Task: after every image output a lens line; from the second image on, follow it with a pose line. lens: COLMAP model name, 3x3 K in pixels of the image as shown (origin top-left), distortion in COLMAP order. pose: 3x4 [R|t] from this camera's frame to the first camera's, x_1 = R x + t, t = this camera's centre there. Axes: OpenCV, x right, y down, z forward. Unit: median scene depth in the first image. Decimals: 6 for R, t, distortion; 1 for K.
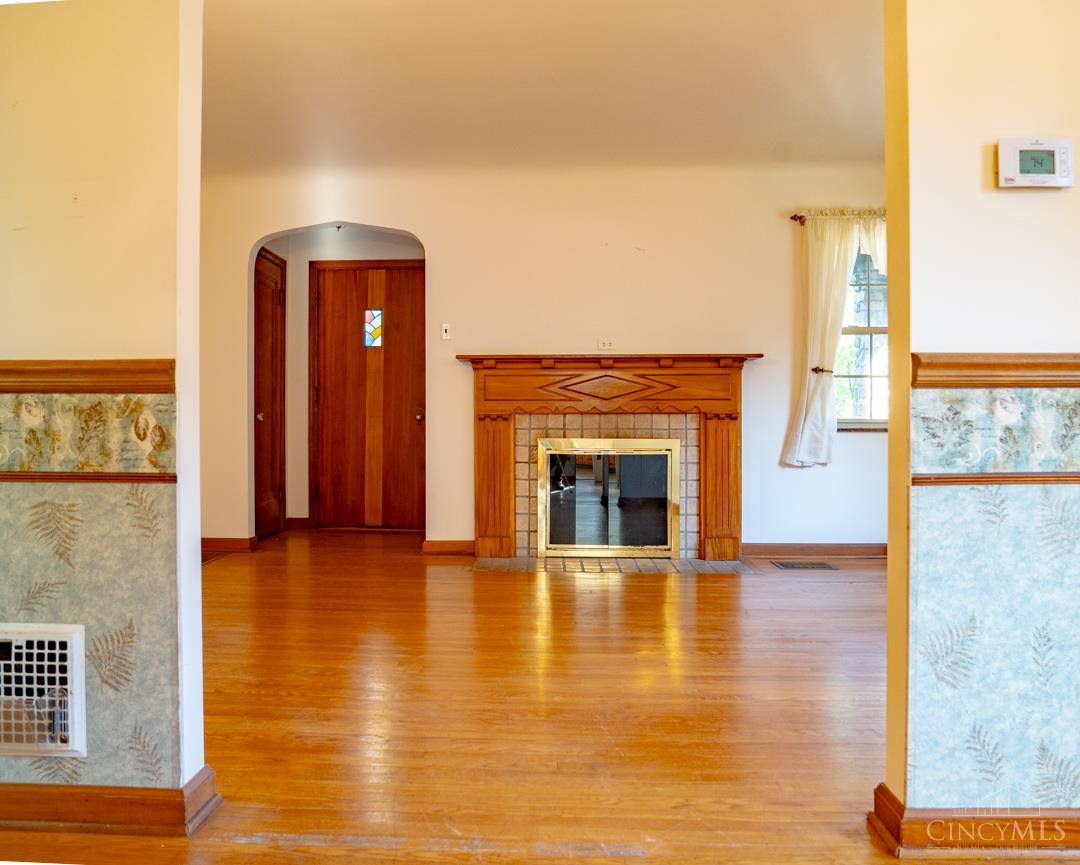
lens RADIAL K [[890.3, 0, 540.0], [0, 890.3, 425.1], [0, 0, 1]] dist [-0.069609, 0.007852]
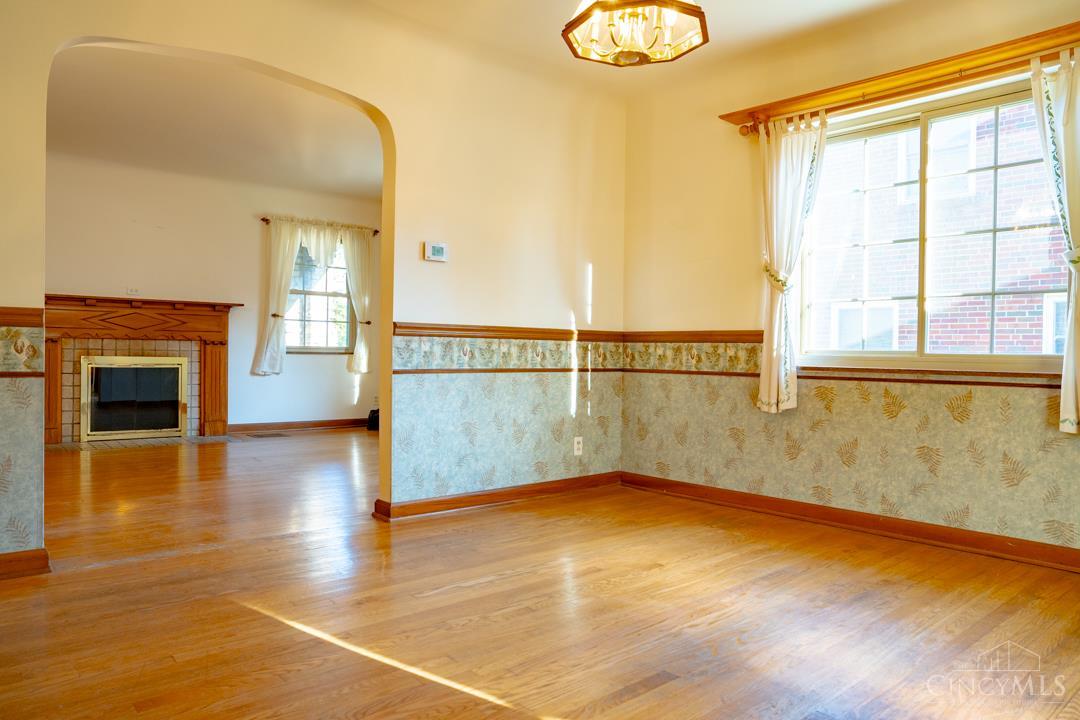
lens RADIAL K [[740.2, 0, 535.4], [0, 740.2, 356.3], [0, 0, 1]] dist [-0.023618, 0.008705]
pose [[0.715679, 0.007426, 0.698390, -0.294452], [-0.013840, 0.999898, 0.003550, 0.001476], [-0.698292, -0.012206, 0.715709, -0.309404]]
